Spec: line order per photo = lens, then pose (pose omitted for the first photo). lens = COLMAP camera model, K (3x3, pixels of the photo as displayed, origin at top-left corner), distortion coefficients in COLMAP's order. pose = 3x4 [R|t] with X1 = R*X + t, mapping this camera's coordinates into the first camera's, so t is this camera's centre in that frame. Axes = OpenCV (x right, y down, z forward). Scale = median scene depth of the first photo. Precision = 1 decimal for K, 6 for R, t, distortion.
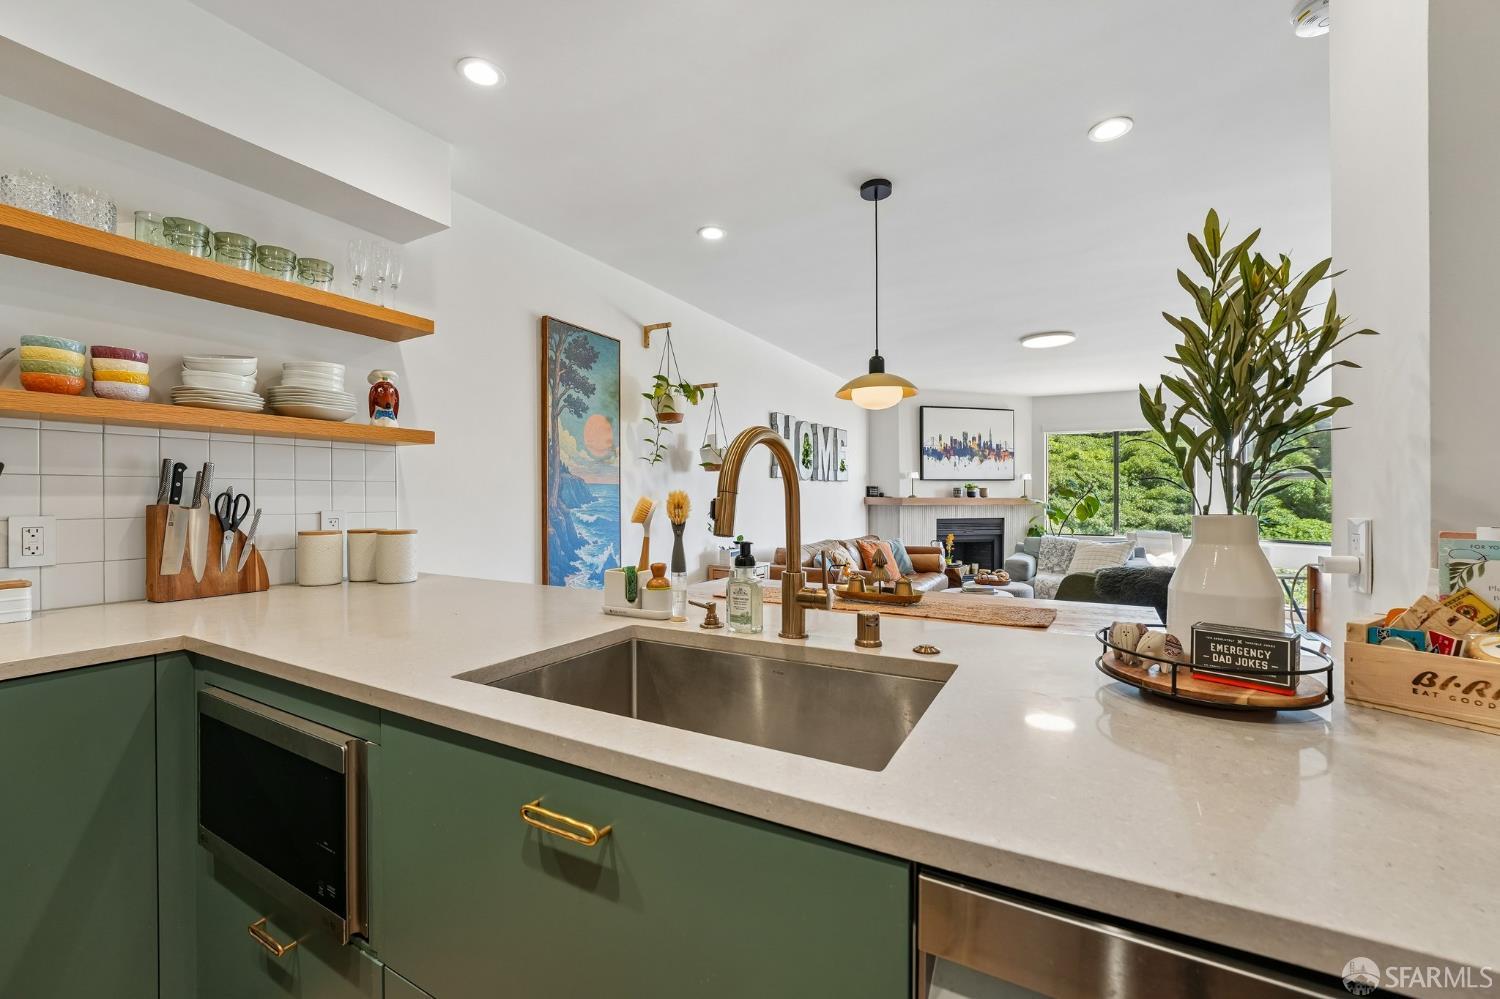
lens RADIAL K [[612.6, 0, 728.6], [0, 612.6, 496.1], [0, 0, 1]] dist [-0.016767, 0.001995]
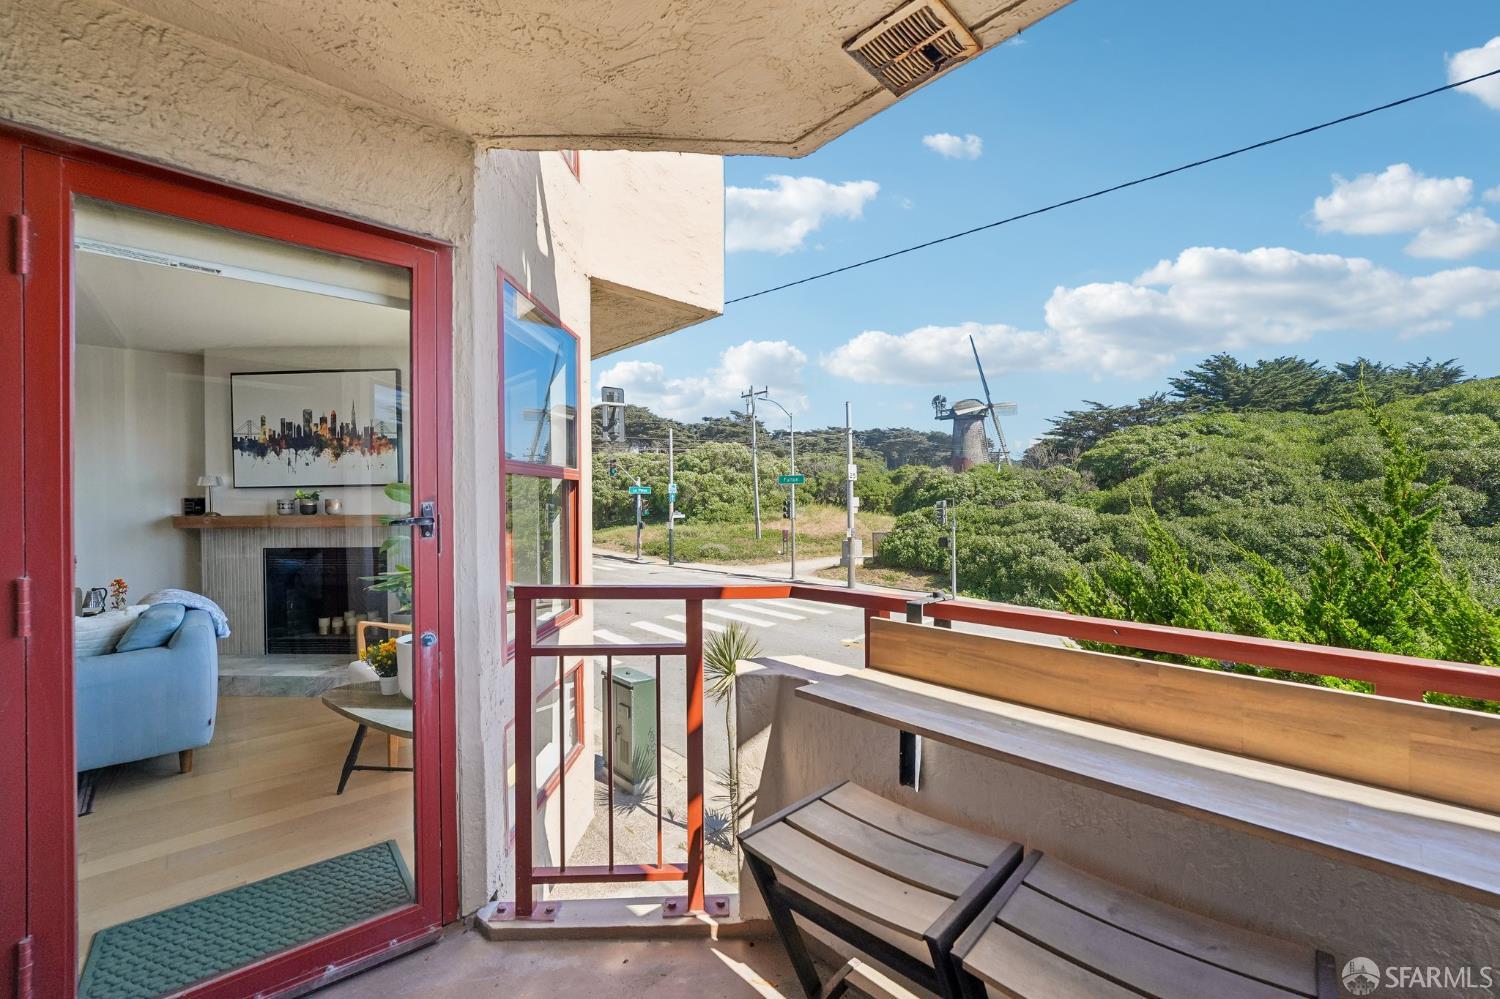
lens RADIAL K [[612.6, 0, 753.0], [0, 612.6, 486.6], [0, 0, 1]] dist [-0.016767, 0.001995]
pose [[0.954051, -0.016705, -0.299179, 1.268751], [0.011727, 0.999761, -0.018428, -0.012997], [0.299416, 0.014073, 0.954019, 0.692746]]
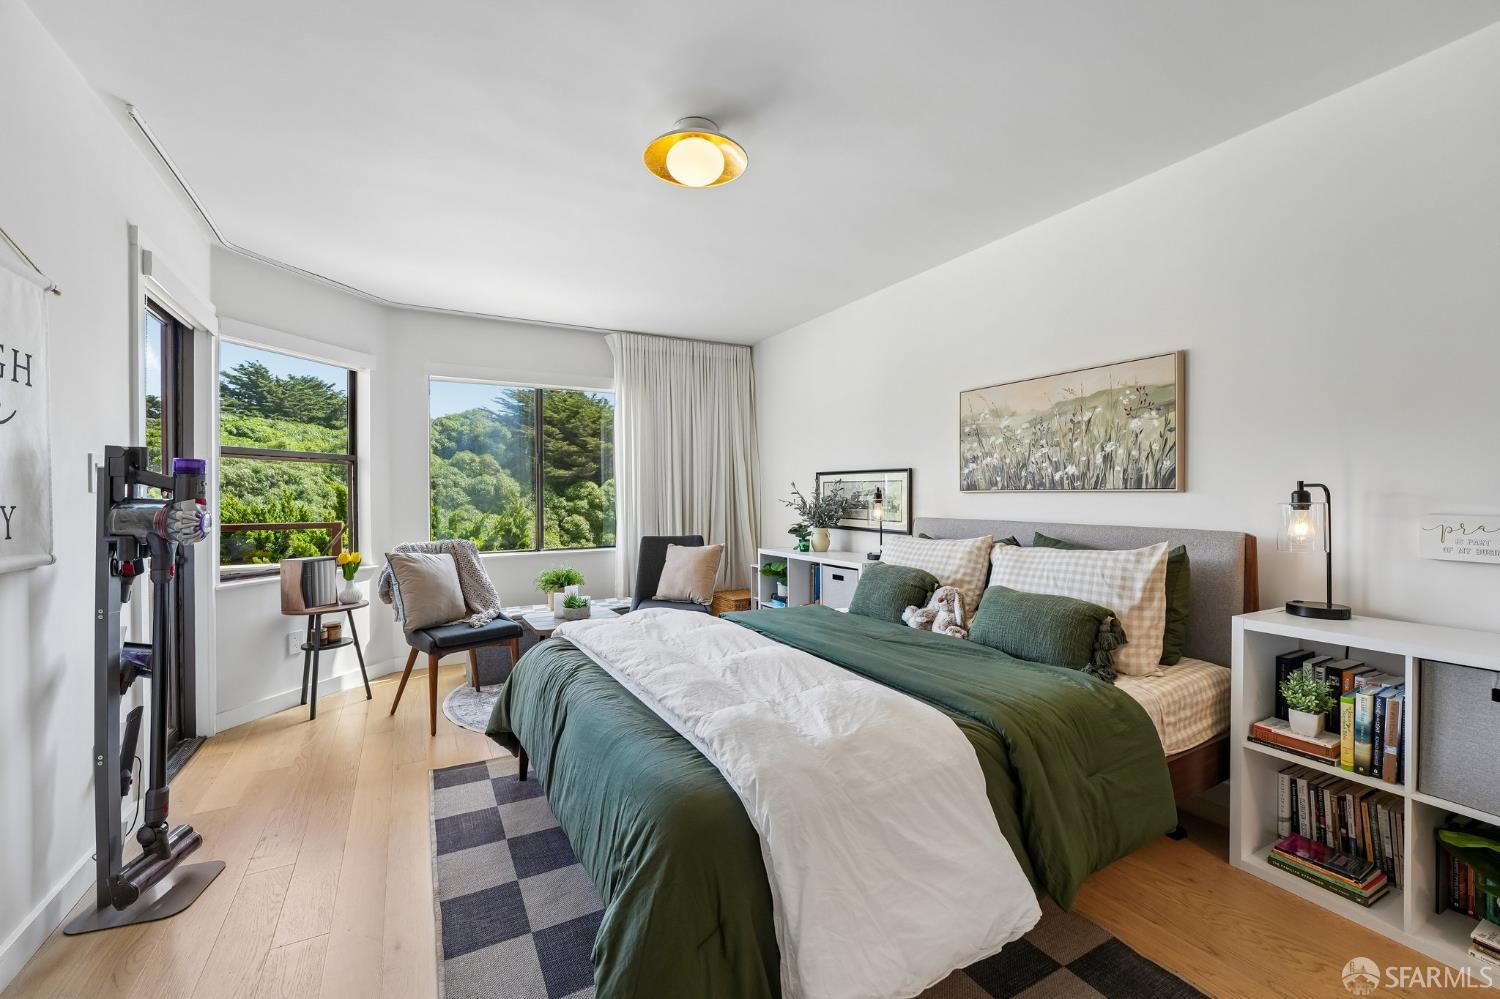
lens RADIAL K [[612.6, 0, 744.9], [0, 612.6, 491.9], [0, 0, 1]] dist [-0.016767, 0.001995]
pose [[0.525575, 0.003054, 0.850742, 1.205117], [-0.000498, 0.999994, -0.003282, 0.004195], [-0.850747, 0.001301, 0.525573, 0.069354]]
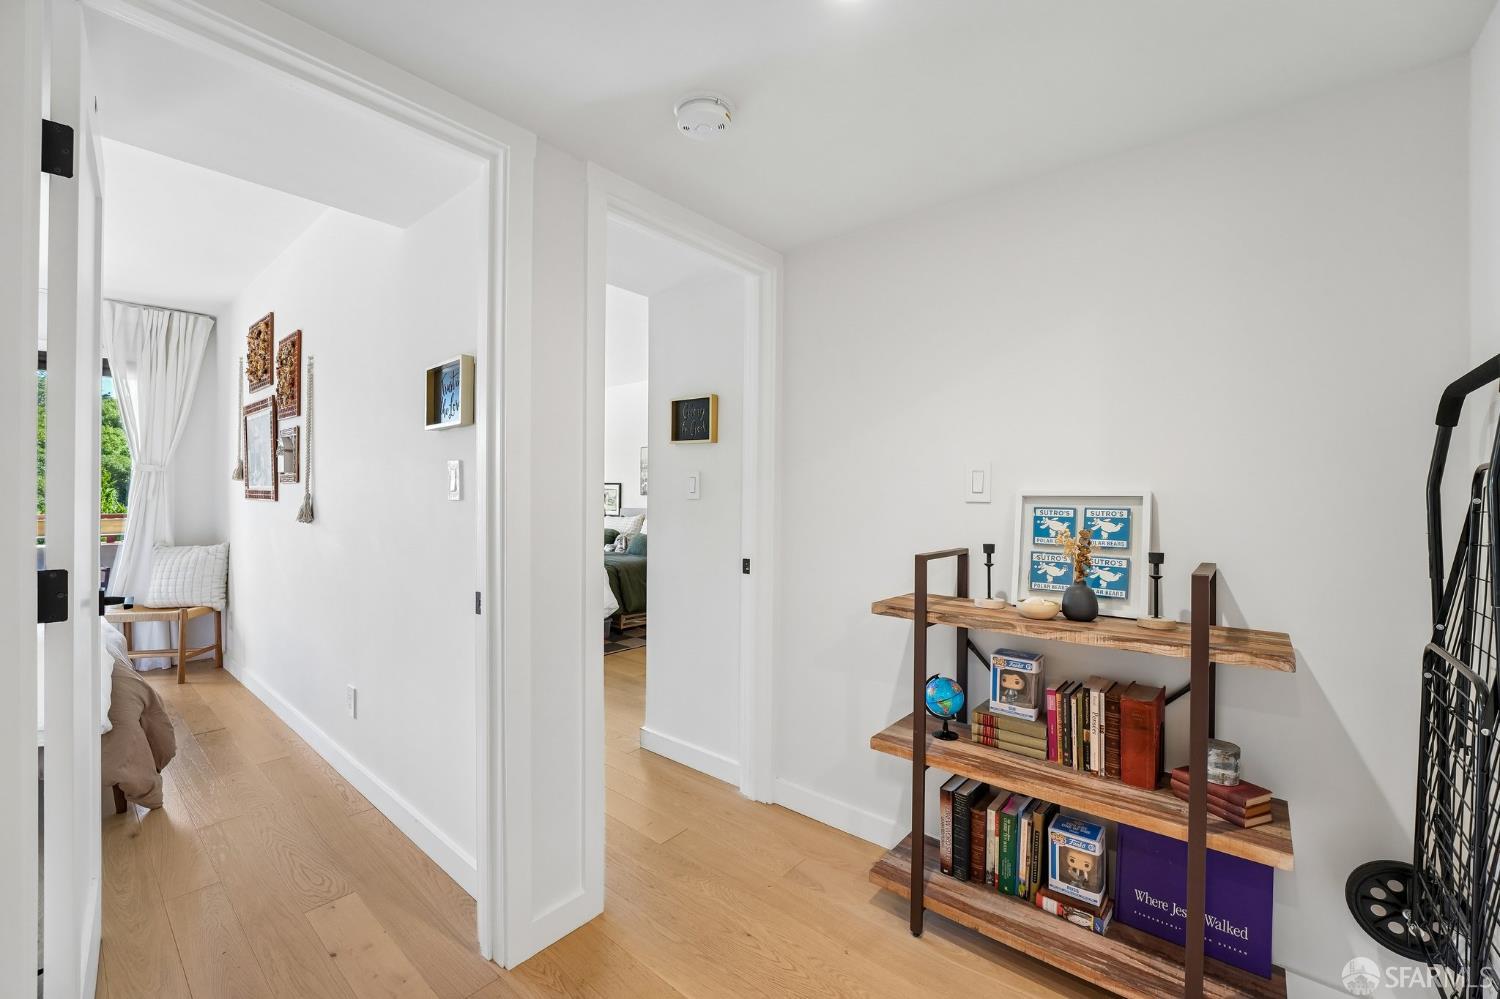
lens RADIAL K [[612.6, 0, 747.5], [0, 612.6, 480.2], [0, 0, 1]] dist [-0.016767, 0.001995]
pose [[0.190175, 0.018008, 0.981585, 0.643281], [-0.006492, 0.999833, -0.017085, -0.008257], [-0.981729, -0.003124, 0.190260, -0.242819]]
